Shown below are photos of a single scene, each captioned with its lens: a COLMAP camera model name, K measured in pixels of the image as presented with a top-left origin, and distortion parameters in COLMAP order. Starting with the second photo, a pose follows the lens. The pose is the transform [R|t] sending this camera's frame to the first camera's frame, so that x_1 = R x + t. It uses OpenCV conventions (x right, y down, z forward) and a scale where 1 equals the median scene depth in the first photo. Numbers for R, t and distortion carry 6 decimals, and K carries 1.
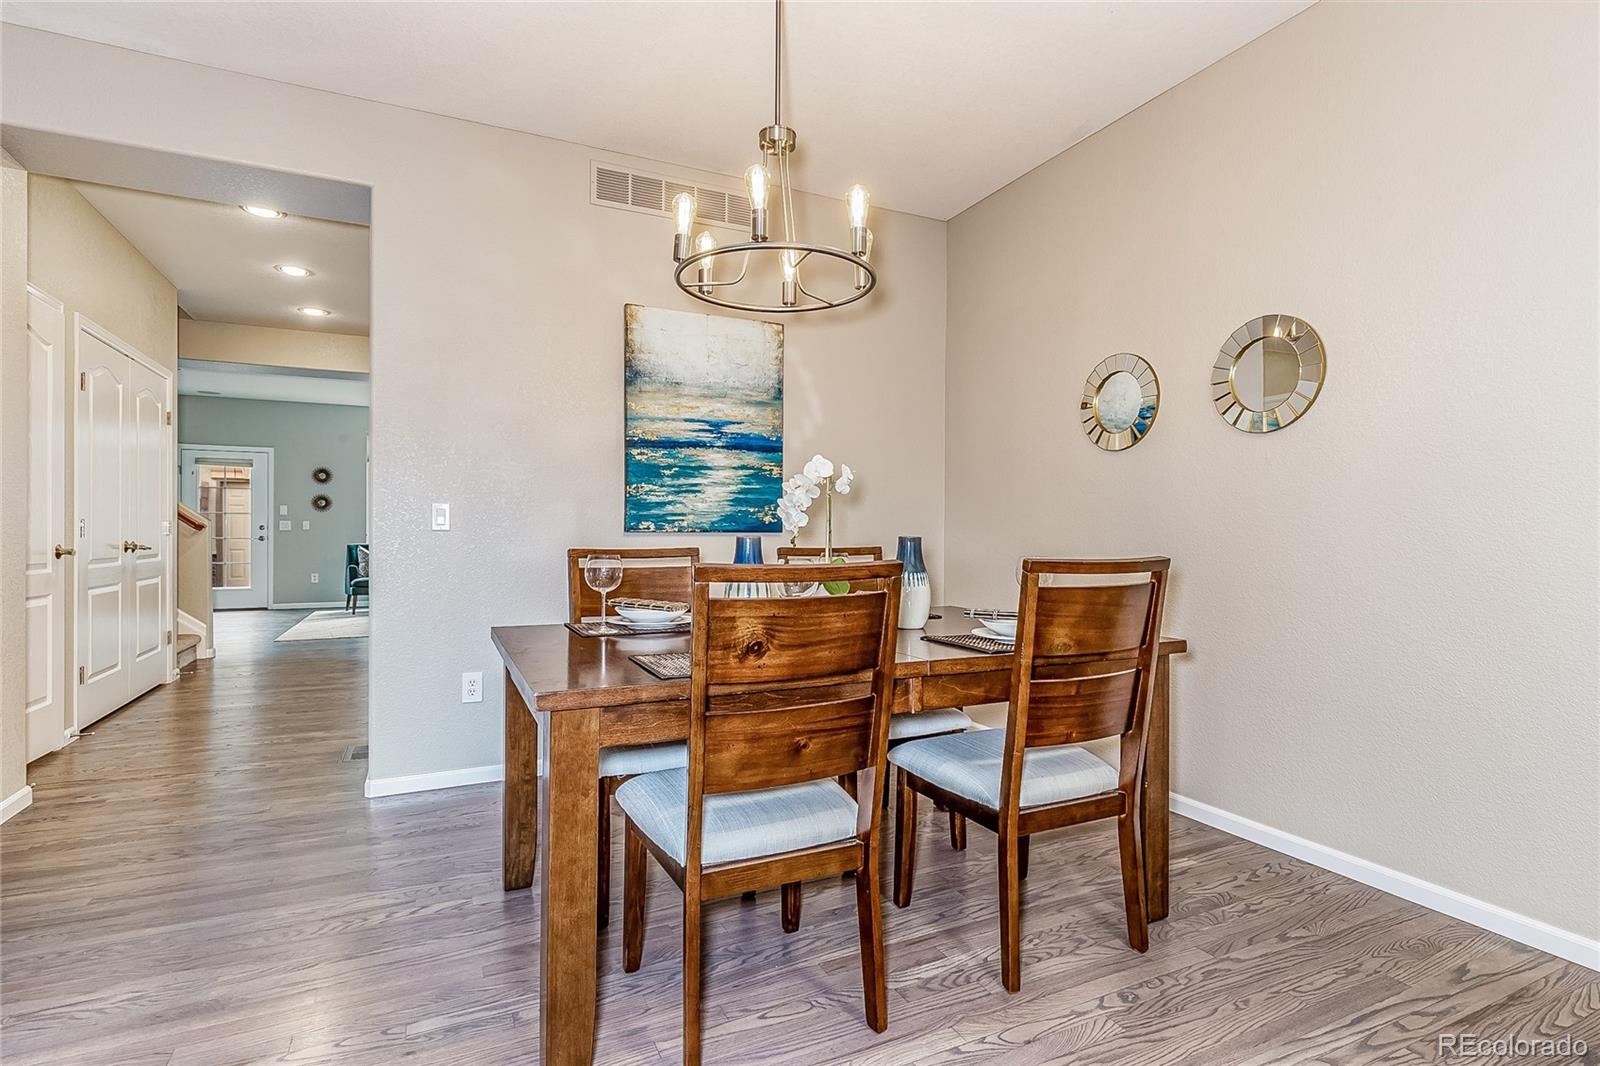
lens RADIAL K [[797.4, 0, 804.3], [0, 797.4, 539.2], [0, 0, 1]] dist [0.002777, -0.000115]
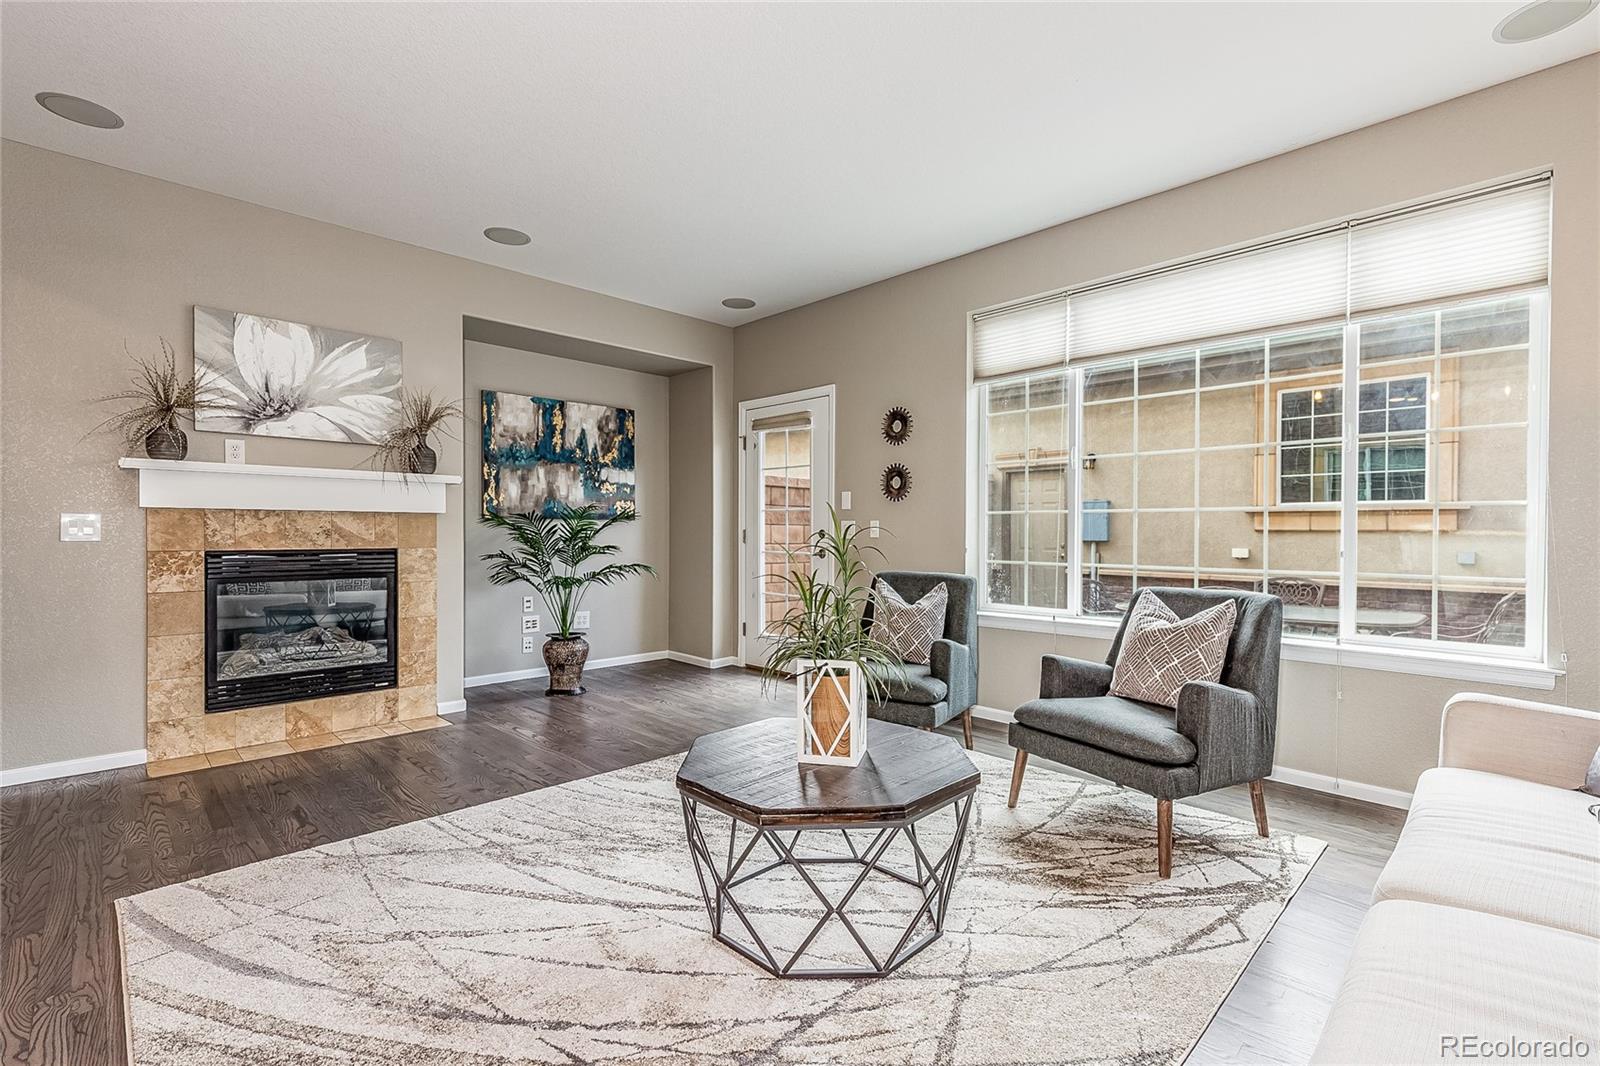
lens RADIAL K [[721.5, 0, 806.0], [0, 721.5, 529.6], [0, 0, 1]] dist [0.008147, 0.000498]
pose [[0.329896, -0.003751, -0.944010, -0.213729], [-0.018031, 0.999785, -0.010274, -0.011767], [0.943845, 0.020411, 0.329758, 0.811344]]
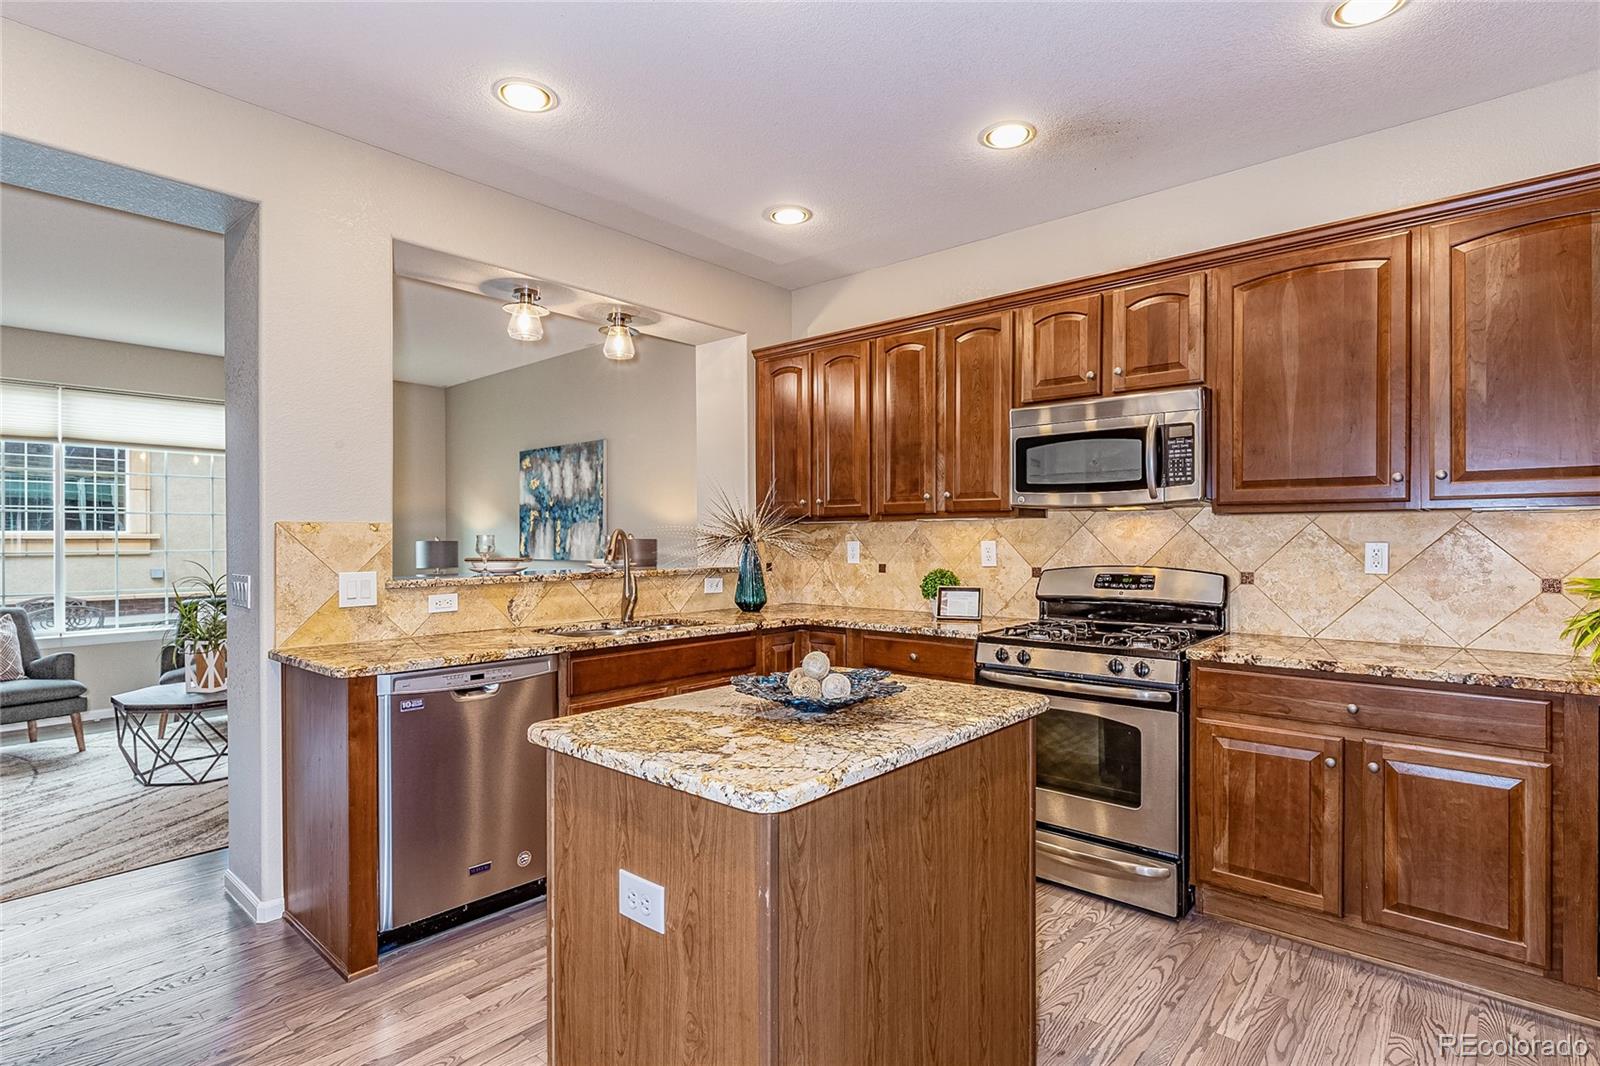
lens RADIAL K [[797.4, 0, 804.3], [0, 797.4, 539.2], [0, 0, 1]] dist [0.002777, -0.000115]
pose [[0.918308, -0.003560, 0.395851, -0.272439], [0.010071, 0.999846, -0.014369, -0.023711], [-0.395739, 0.017182, 0.918202, 0.372681]]
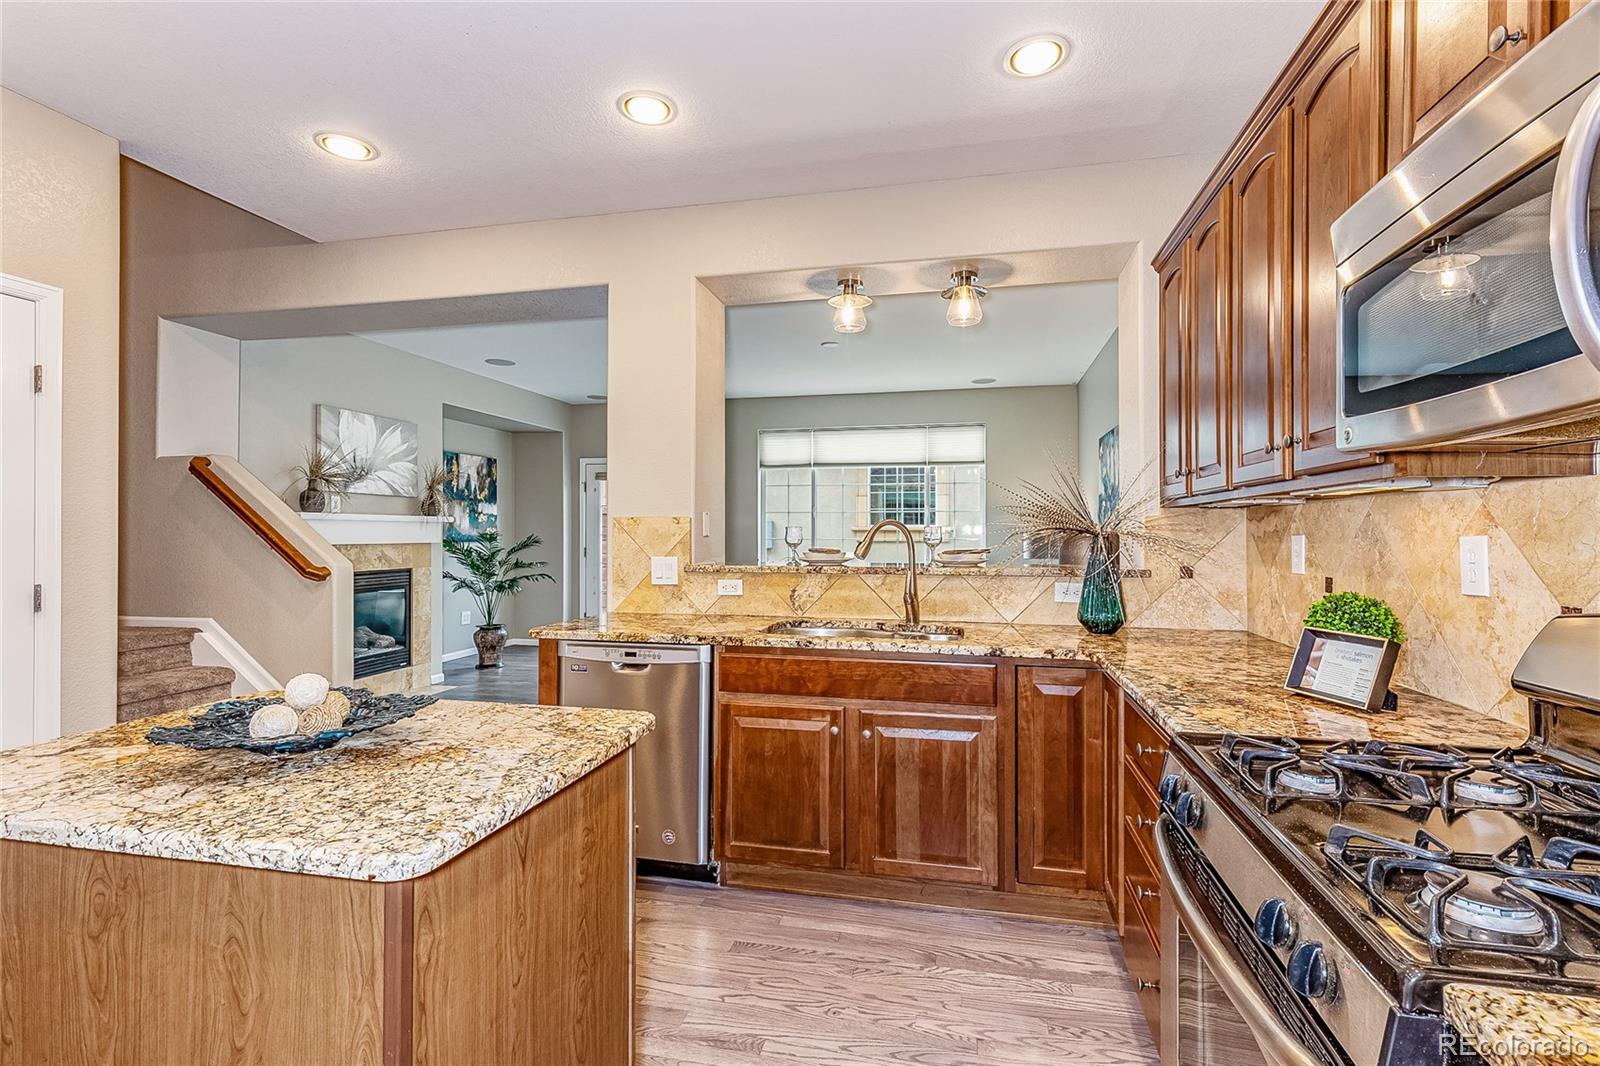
lens RADIAL K [[721.5, 0, 806.0], [0, 721.5, 529.6], [0, 0, 1]] dist [0.008147, 0.000498]
pose [[0.787435, -0.003029, -0.616390, -0.071791], [-0.009355, 0.999814, -0.016864, -0.024846], [0.616327, 0.019046, 0.787260, 0.478680]]
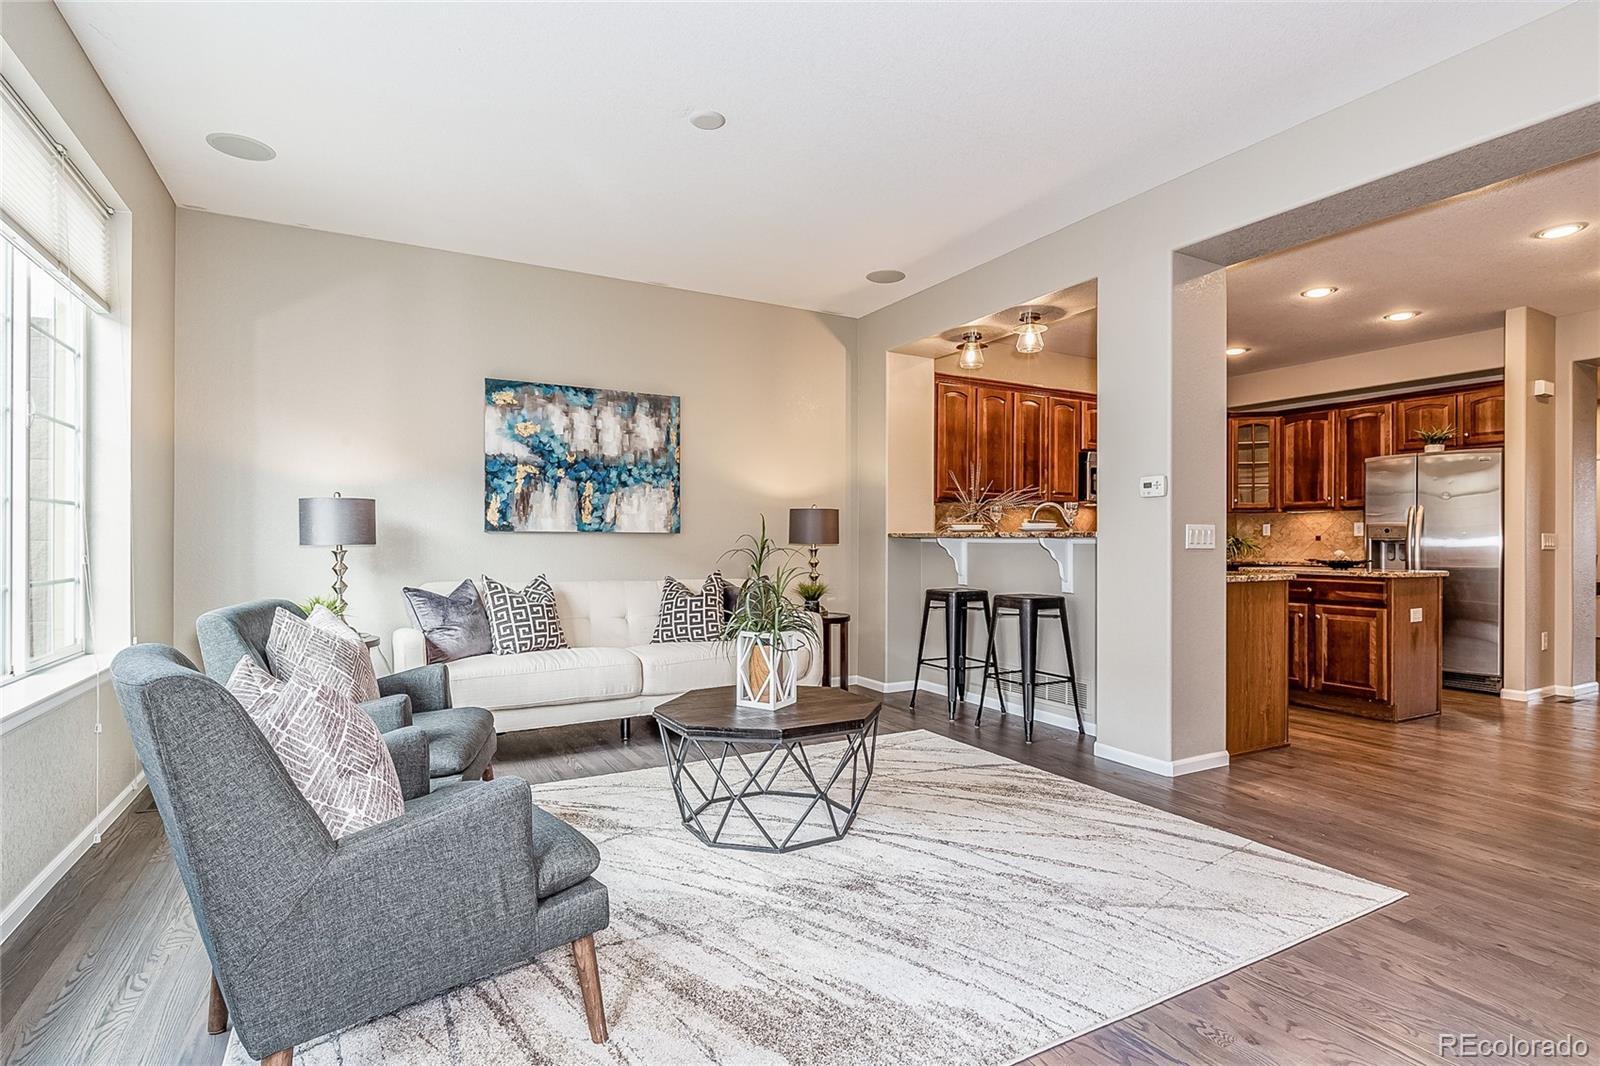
lens RADIAL K [[802.4, 0, 808.8], [0, 802.4, 540.9], [0, 0, 1]] dist [-0.000620, -0.000162]
pose [[-0.068164, -0.002964, 0.997670, -0.681908], [0.010761, 0.999935, 0.003706, -0.013837], [-0.997616, 0.010989, -0.068127, 0.886957]]
